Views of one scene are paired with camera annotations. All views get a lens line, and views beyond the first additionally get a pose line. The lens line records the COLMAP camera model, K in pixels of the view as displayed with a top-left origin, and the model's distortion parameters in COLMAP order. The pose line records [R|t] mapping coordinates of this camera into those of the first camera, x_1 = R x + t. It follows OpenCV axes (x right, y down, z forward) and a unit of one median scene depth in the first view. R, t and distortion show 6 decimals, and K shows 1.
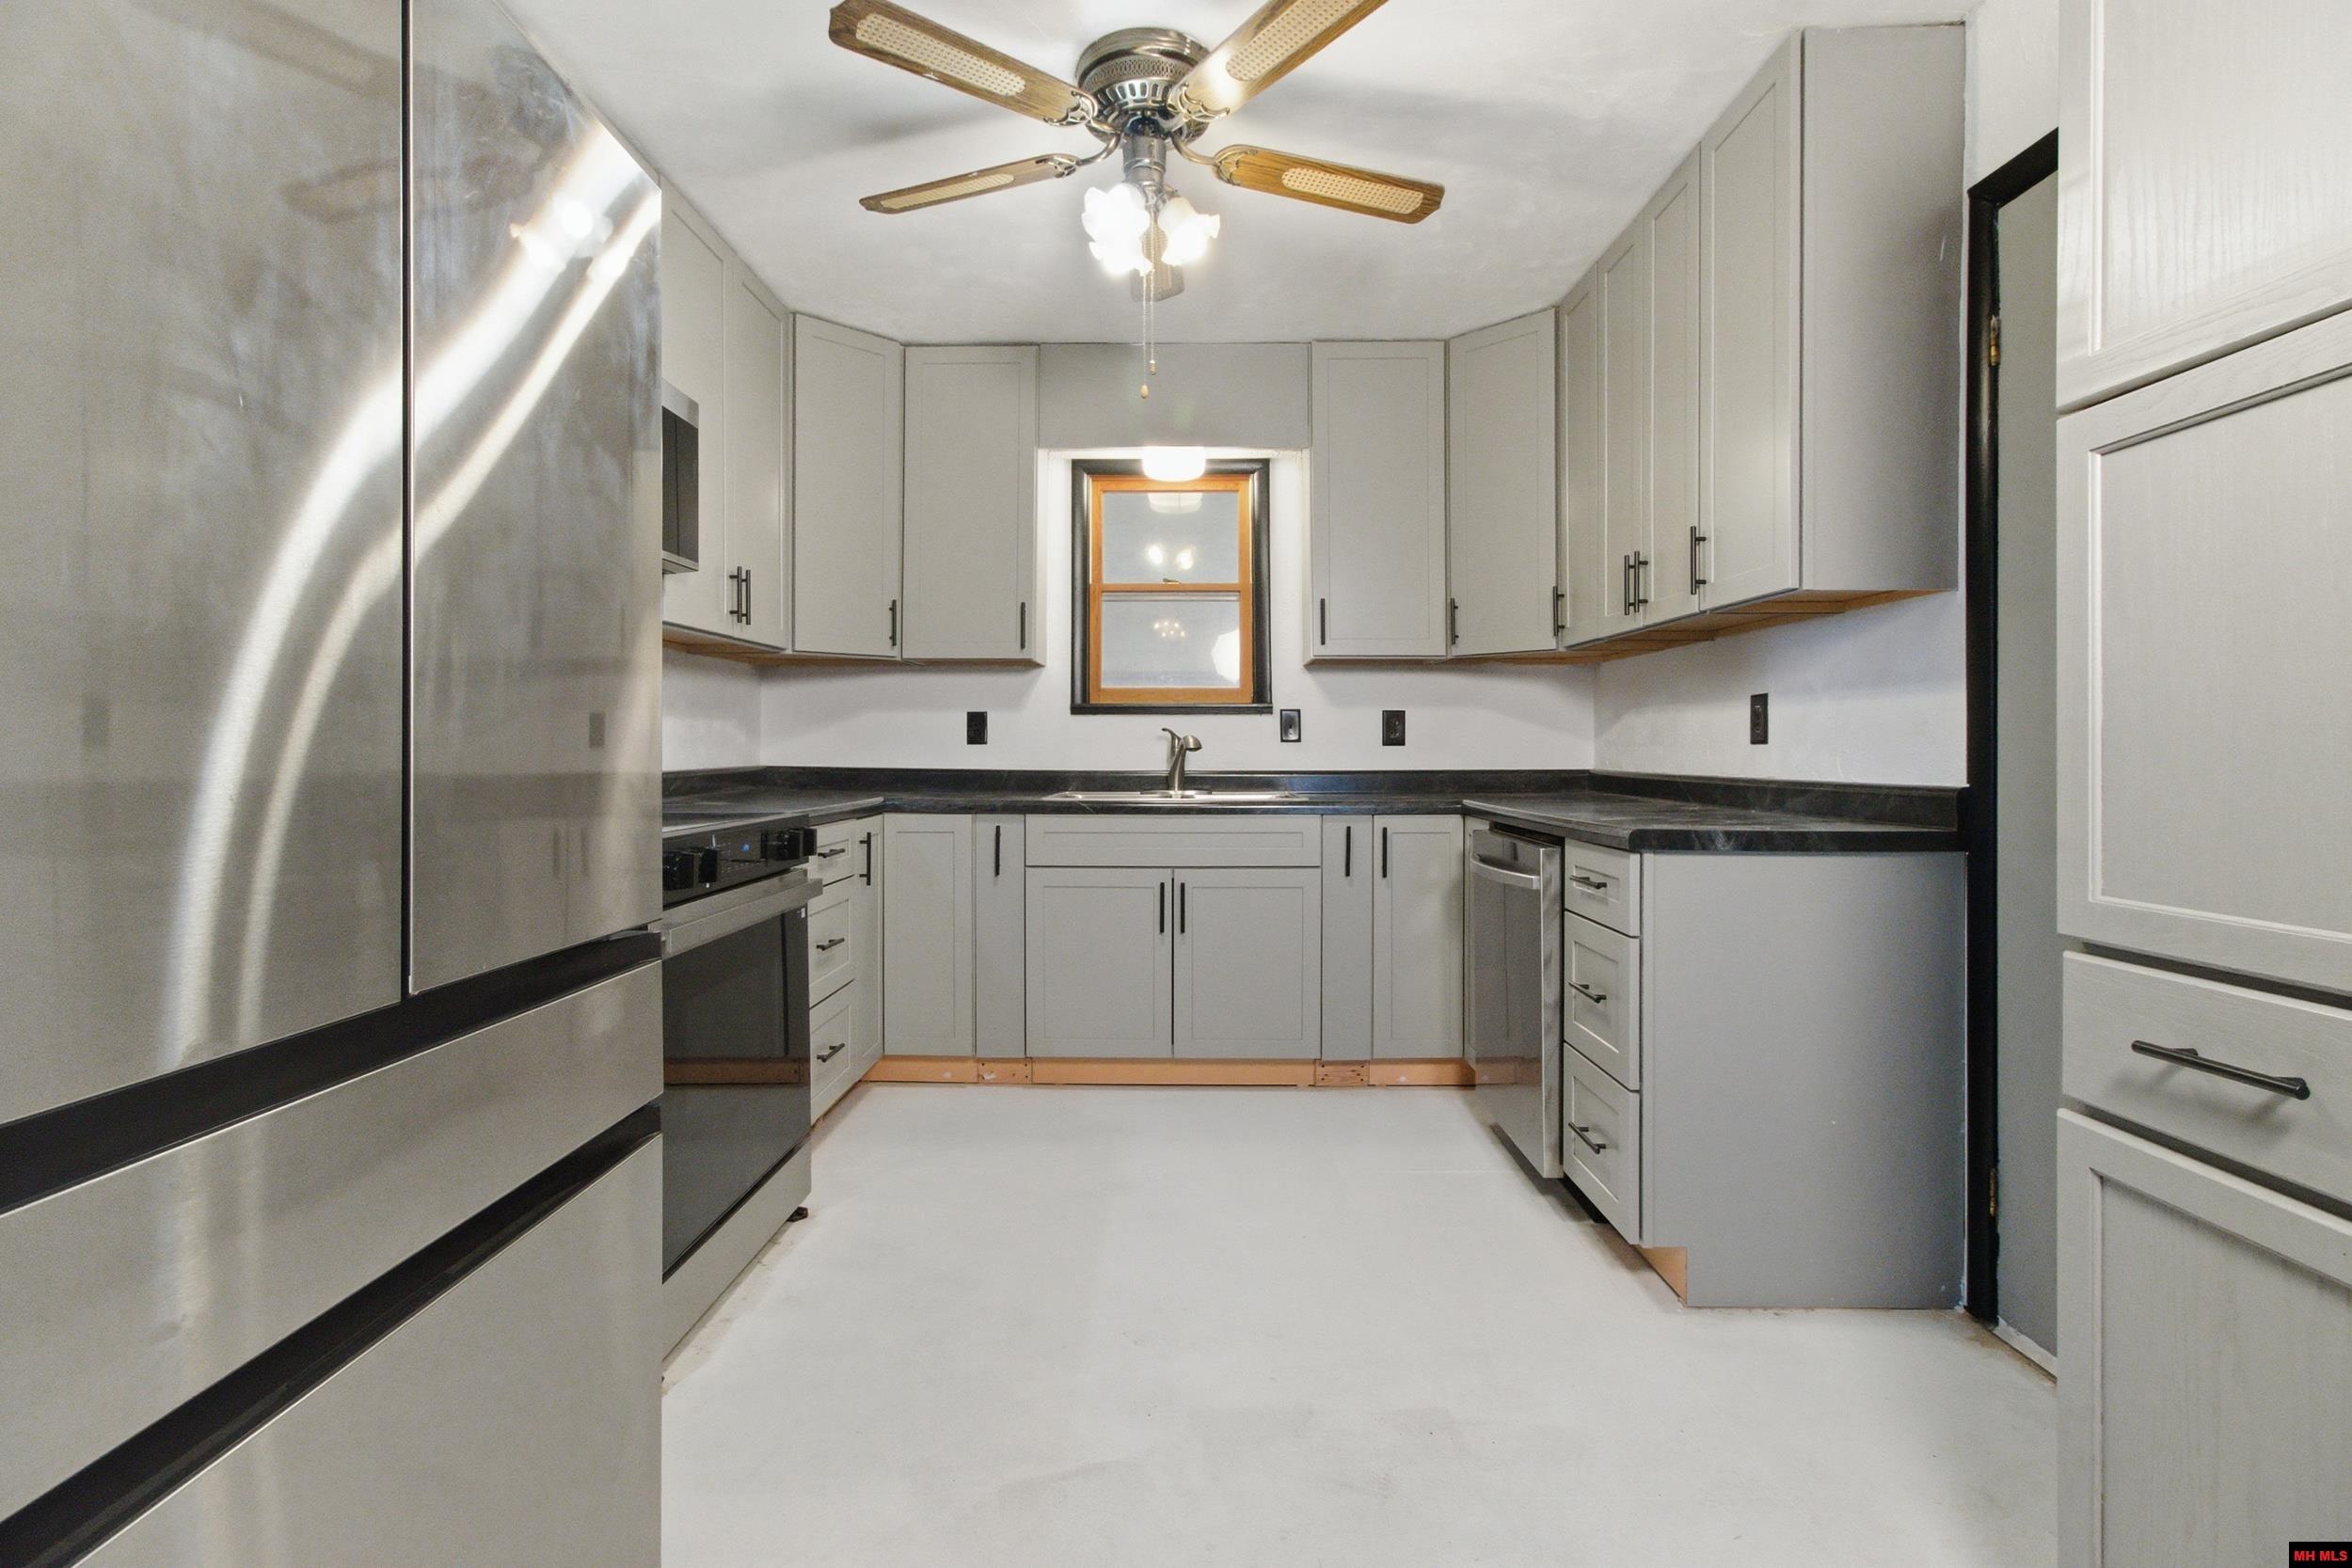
lens RADIAL K [[1109.6, 0, 1174.2], [0, 1109.6, 738.8], [0, 0, 1]] dist [-0.040007, 0.022531]
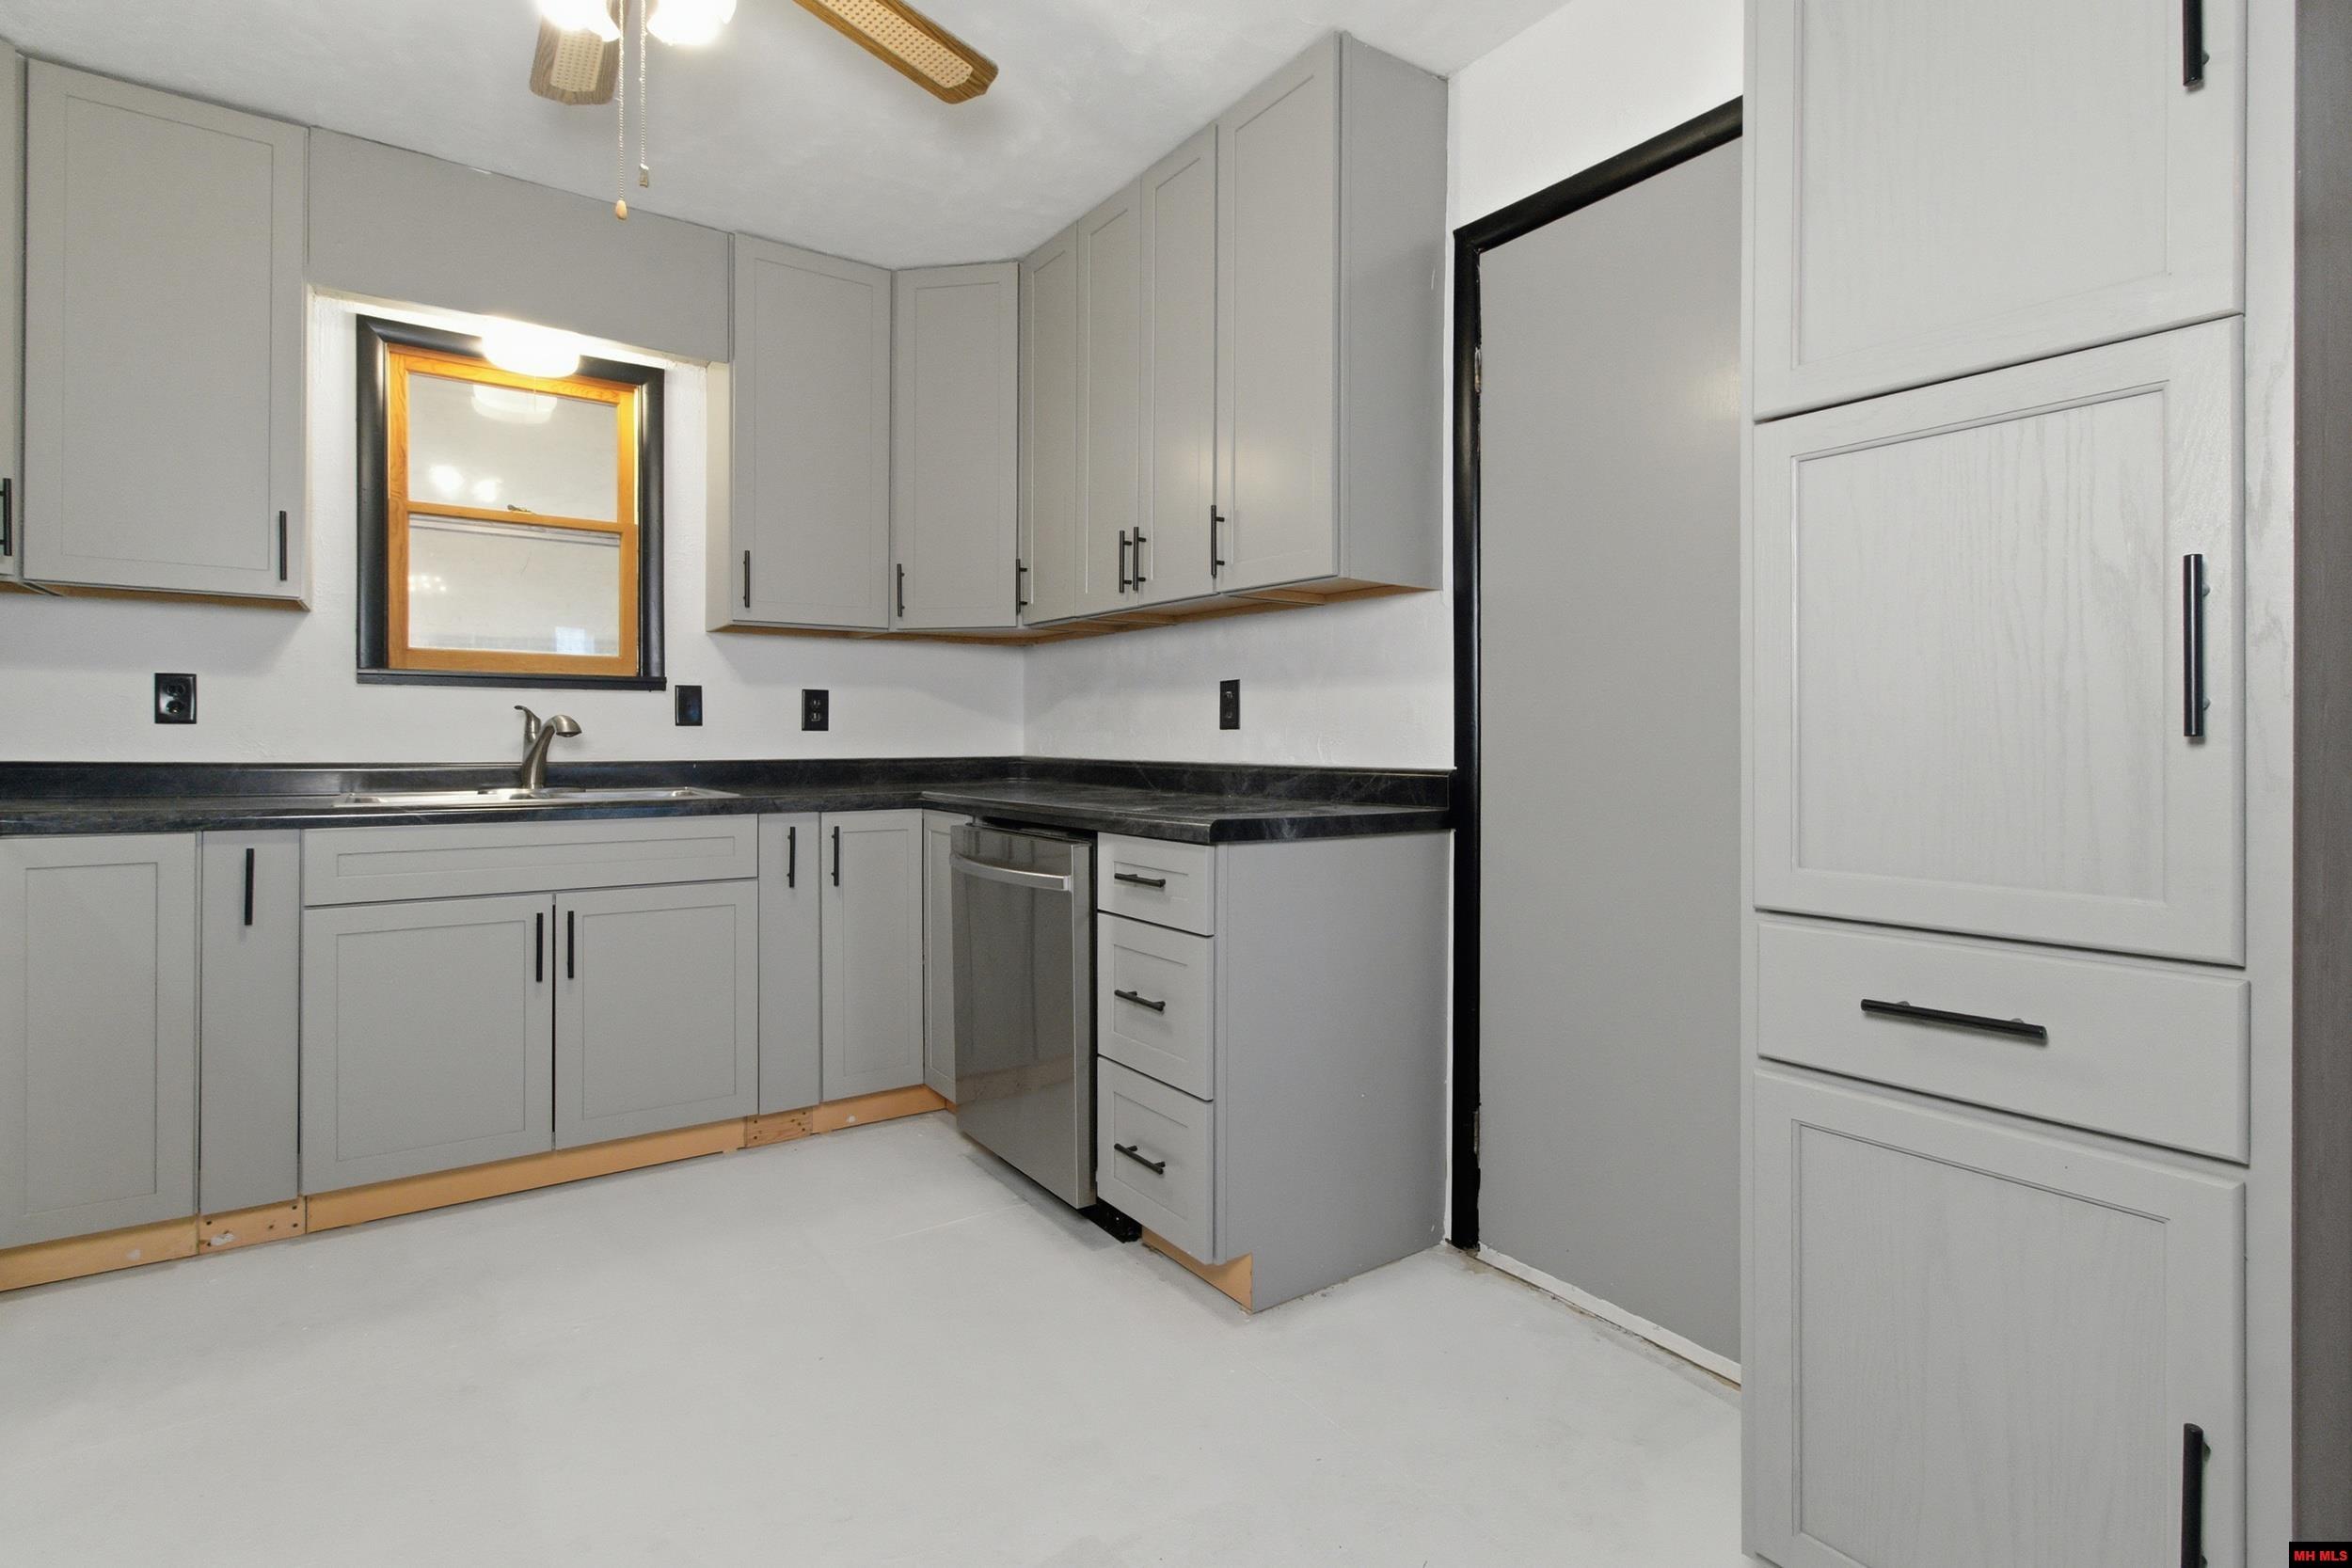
lens RADIAL K [[1109.6, 0, 1174.2], [0, 1109.6, 738.8], [0, 0, 1]] dist [-0.040007, 0.022531]
pose [[0.806572, 0.003771, 0.591124, -0.099601], [-0.008931, 0.999943, 0.005808, 0.005931], [-0.591069, -0.009964, 0.806560, 0.168748]]
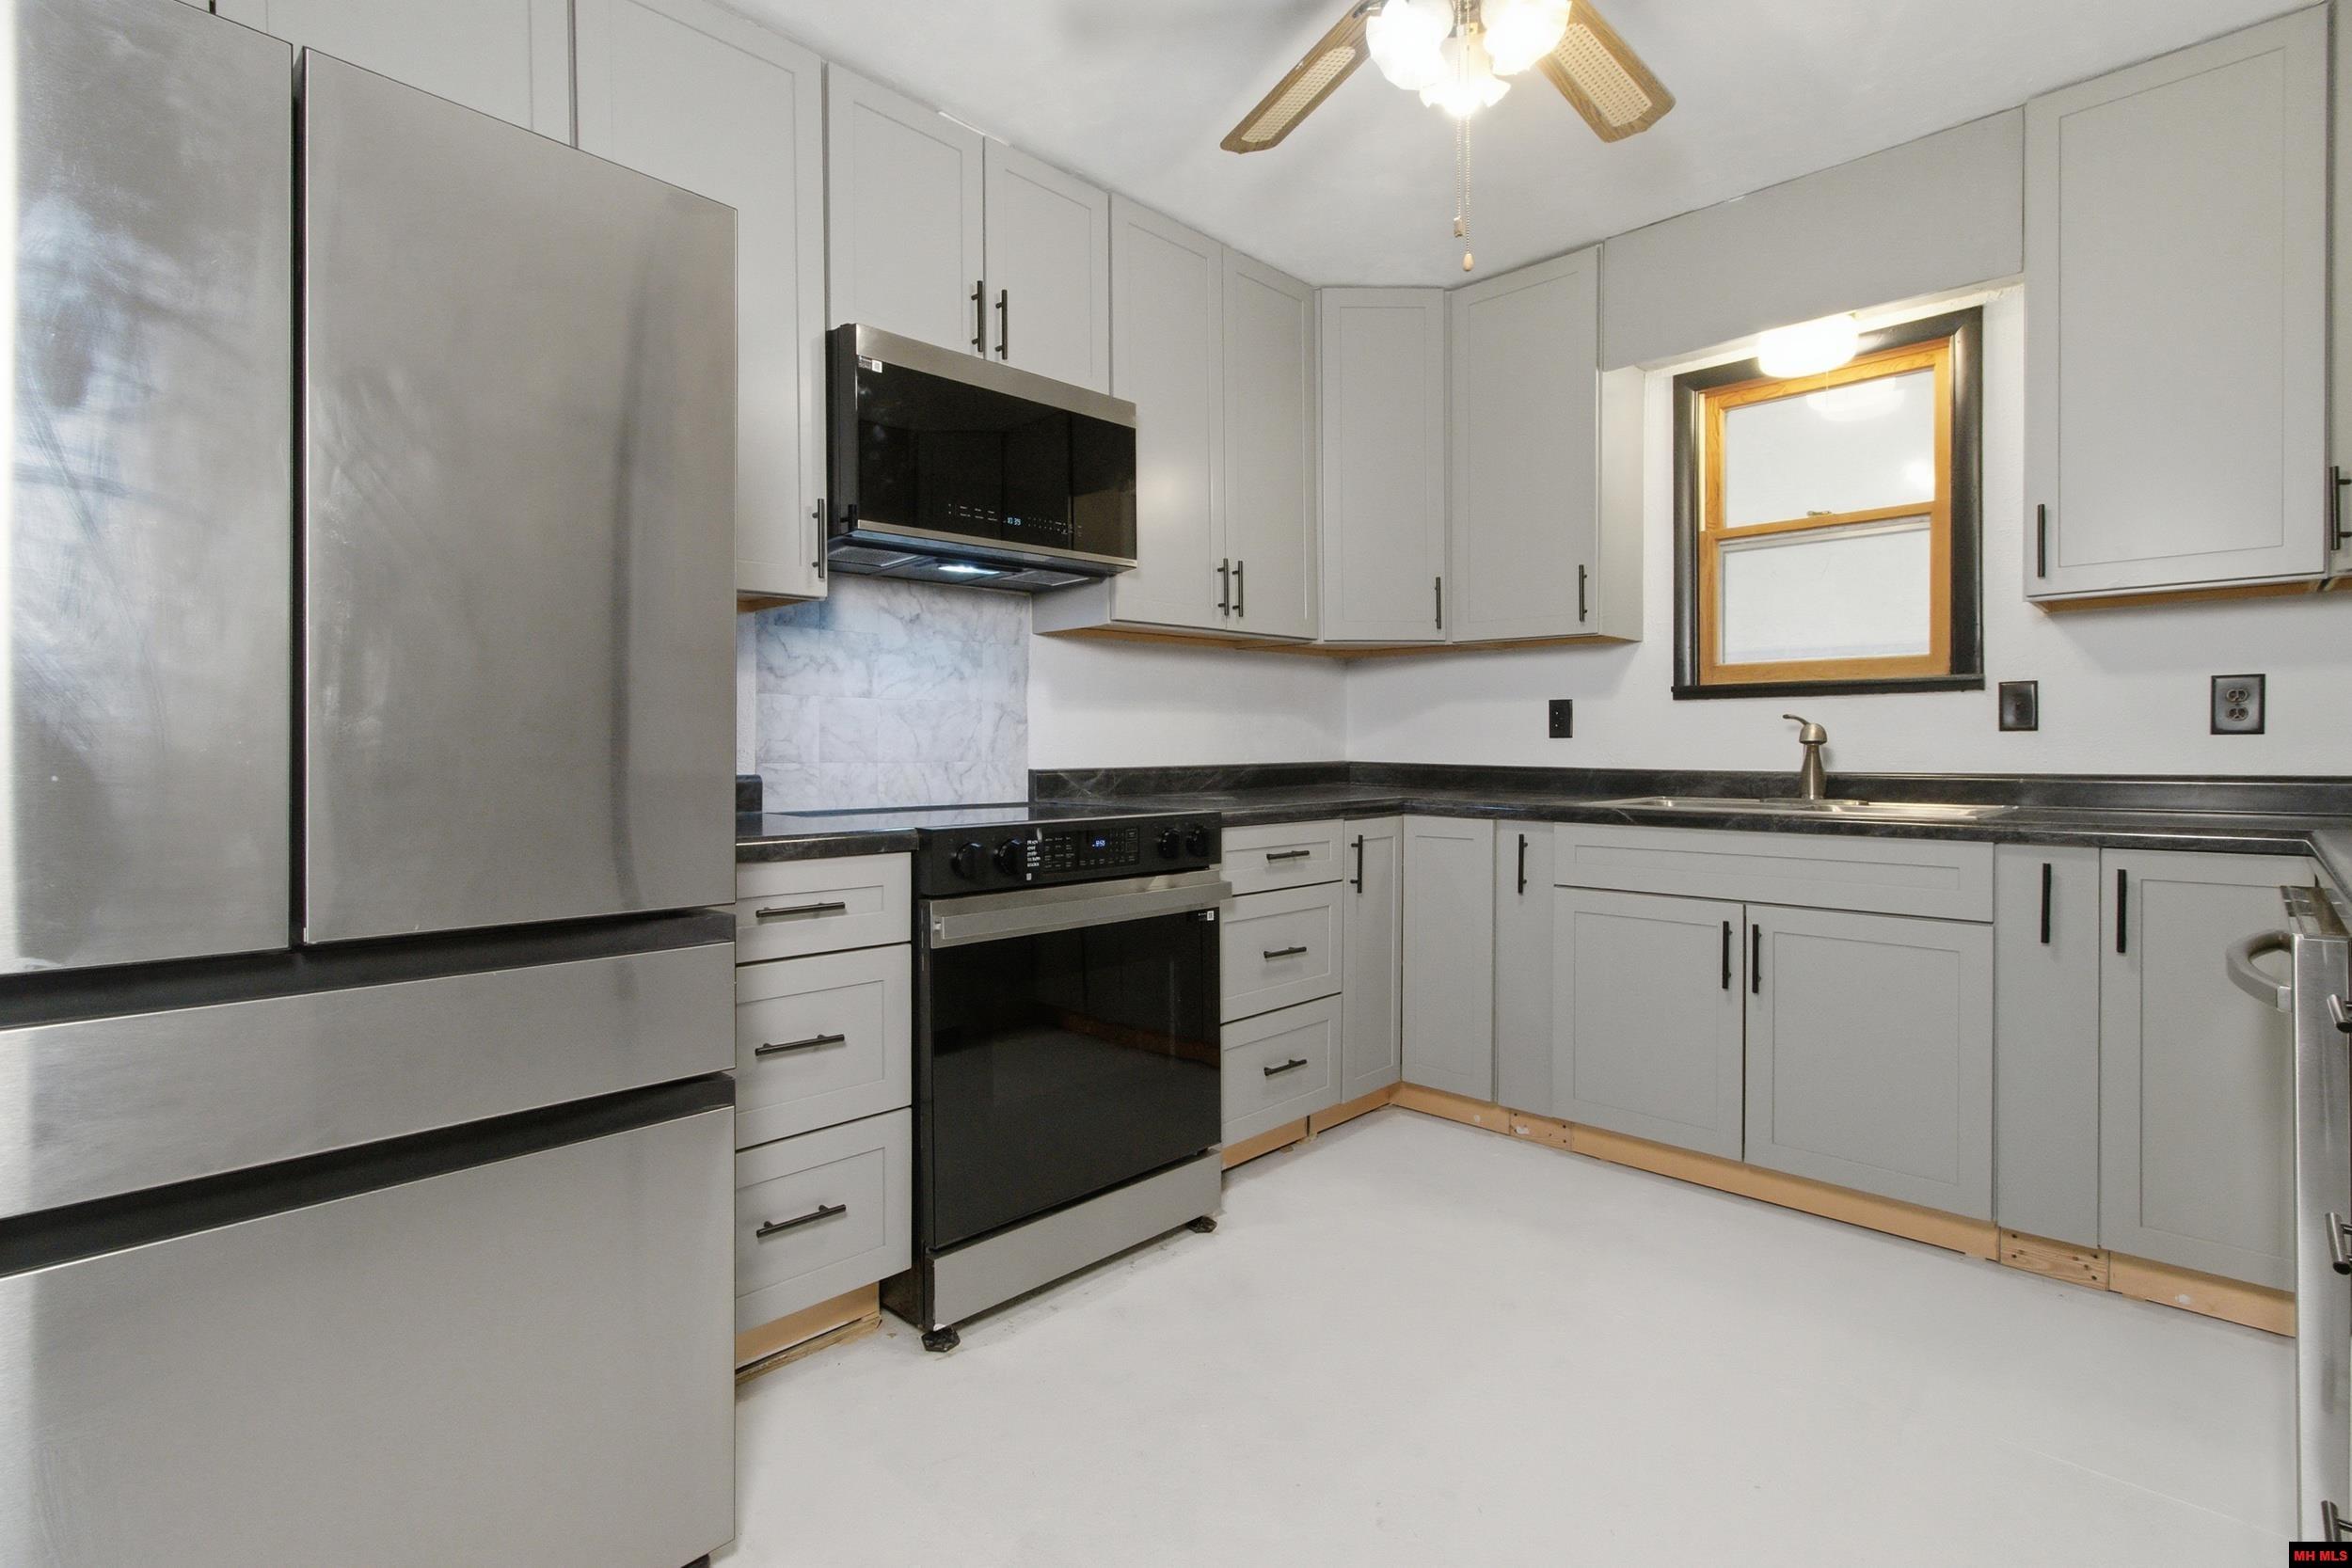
lens RADIAL K [[1116.4, 0, 1175.8], [0, 1116.4, 757.1], [0, 0, 1]] dist [-0.028951, 0.020918]
pose [[0.723104, 0.003118, -0.690732, 0.232502], [0.010207, 0.999832, 0.015198, 0.004436], [0.690664, -0.018040, 0.722951, 0.212501]]
